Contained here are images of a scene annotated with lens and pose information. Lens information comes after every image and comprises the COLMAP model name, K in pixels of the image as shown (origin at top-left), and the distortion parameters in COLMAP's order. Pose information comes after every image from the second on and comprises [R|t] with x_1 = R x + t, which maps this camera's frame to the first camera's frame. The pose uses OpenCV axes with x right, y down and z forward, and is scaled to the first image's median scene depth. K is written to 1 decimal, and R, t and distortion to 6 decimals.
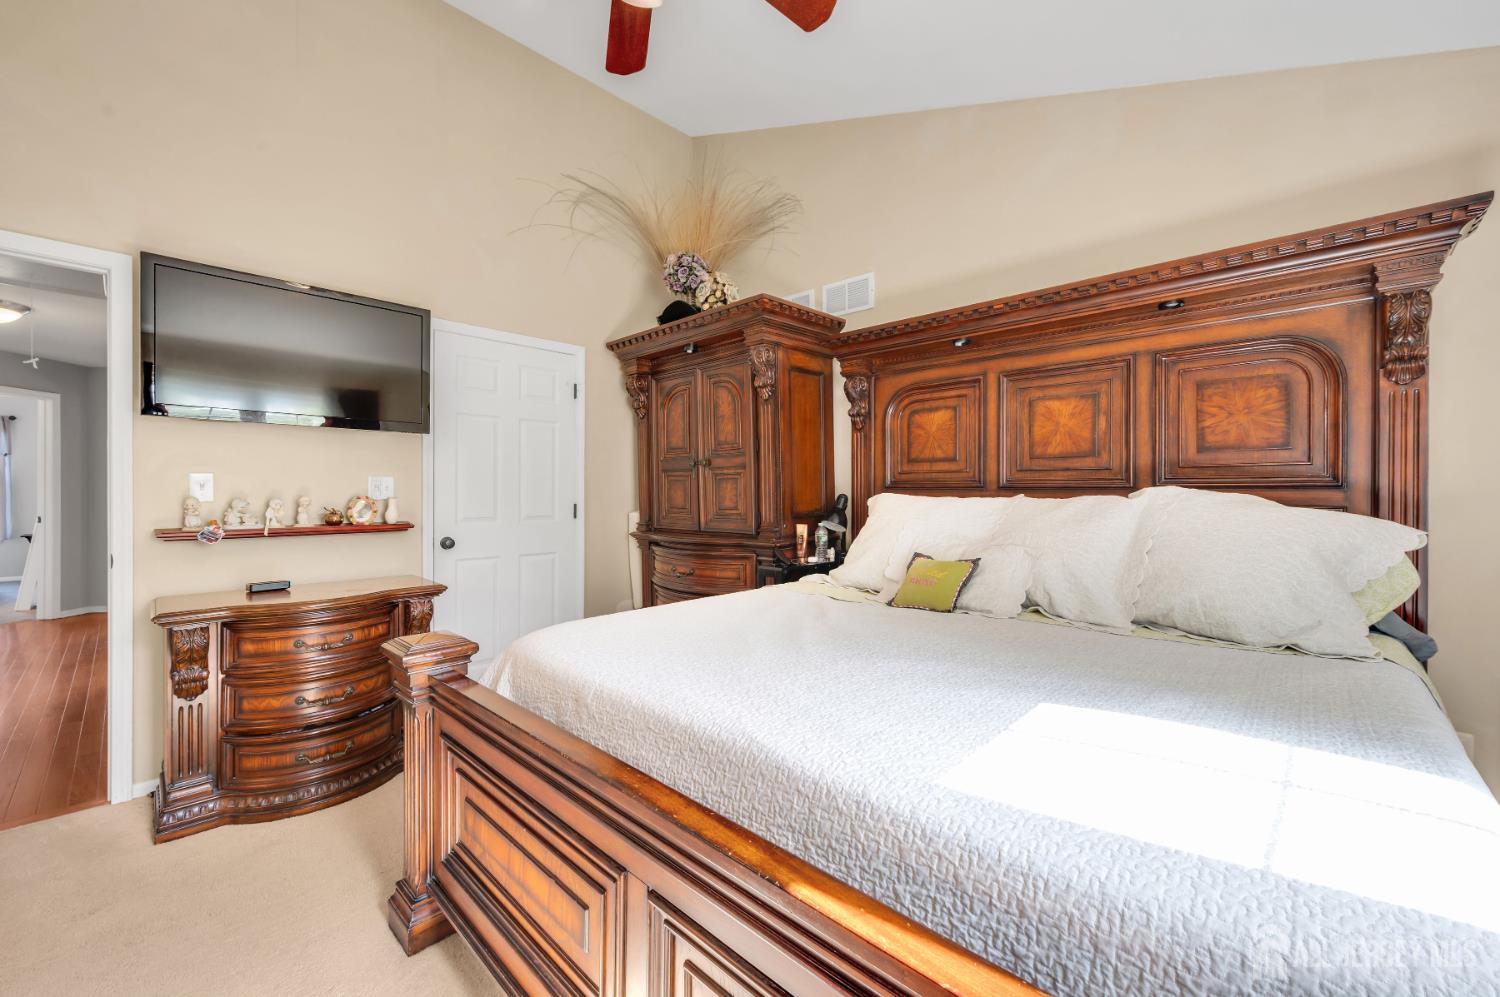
lens RADIAL K [[594.7, 0, 749.6], [0, 594.7, 493.1], [0, 0, 1]] dist [-0.001720, 0.000042]
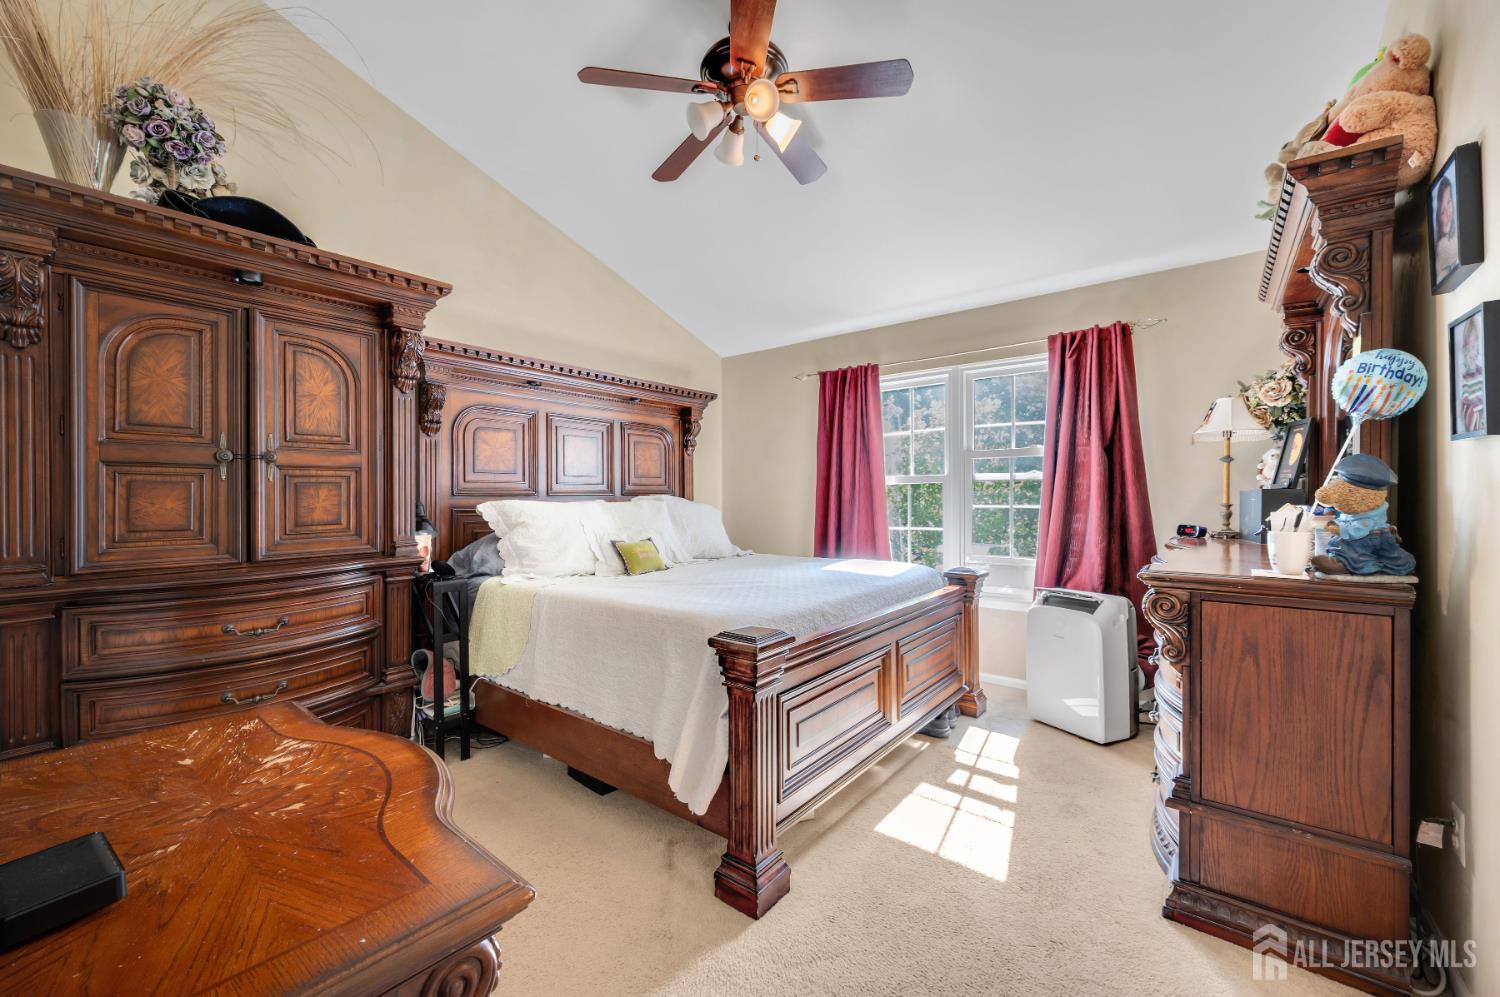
lens RADIAL K [[594.7, 0, 752.7], [0, 594.7, 496.7], [0, 0, 1]] dist [-0.001720, 0.000042]
pose [[-0.091825, 0.001351, 0.995774, -0.901018], [0.011026, 0.999939, -0.000340, -0.001212], [-0.995714, 0.010948, -0.091834, 0.593151]]
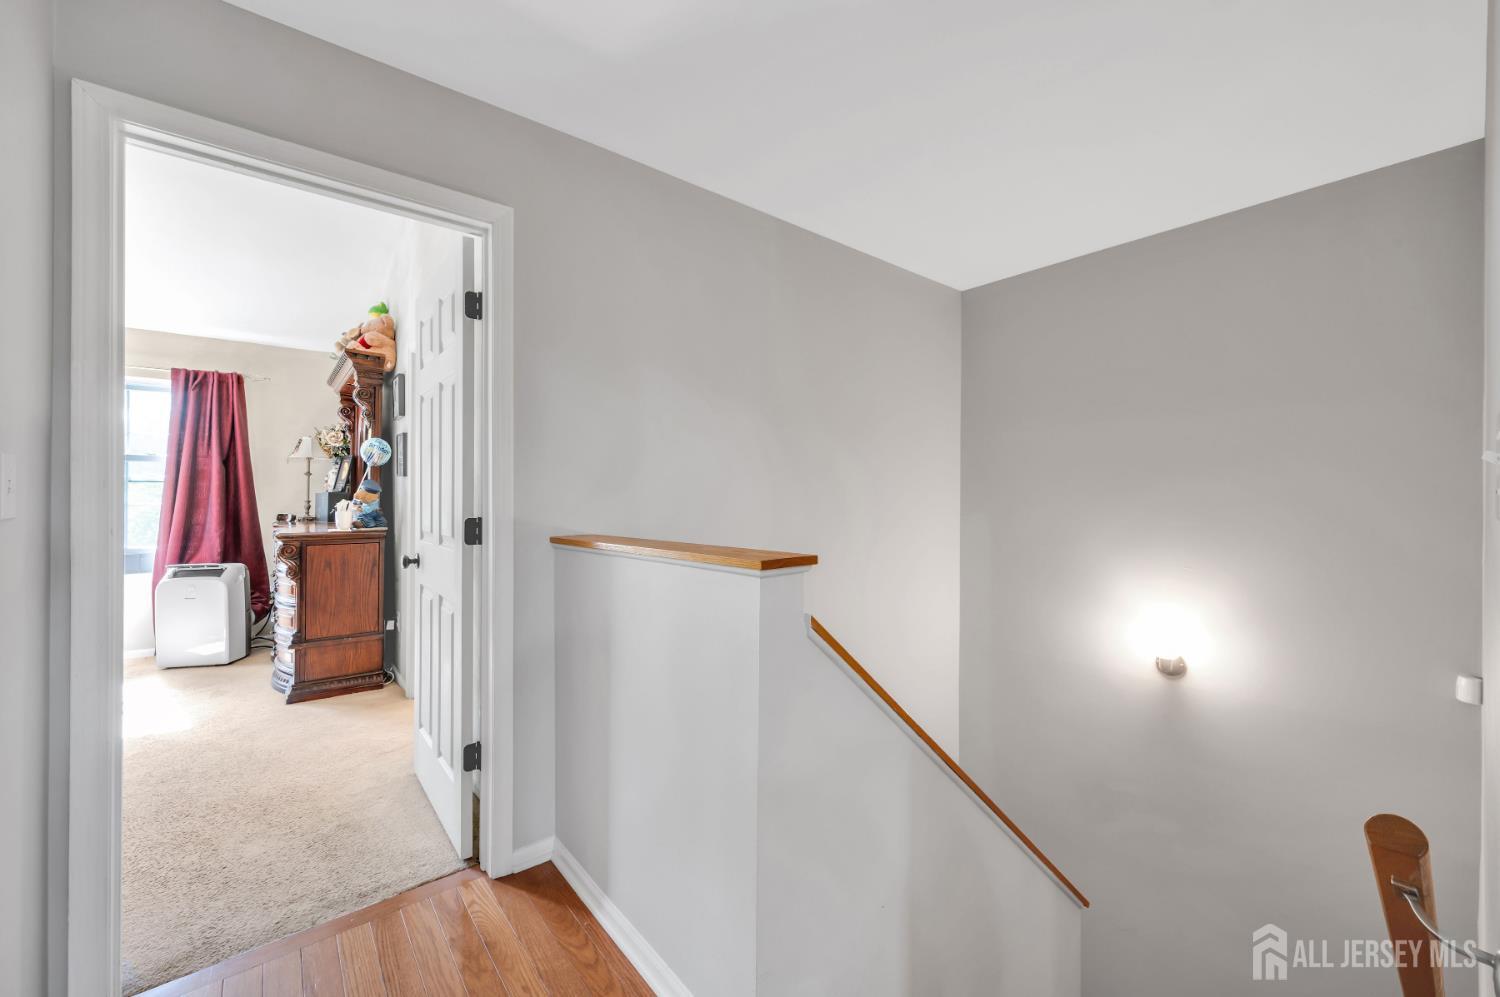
lens RADIAL K [[594.7, 0, 739.9], [0, 594.7, 494.2], [0, 0, 1]] dist [-0.001720, 0.000042]
pose [[-0.989680, -0.002637, 0.143273, -1.393445], [-0.002118, 0.999991, 0.003775, -0.007045], [-0.143282, 0.003433, -0.989676, 1.155350]]
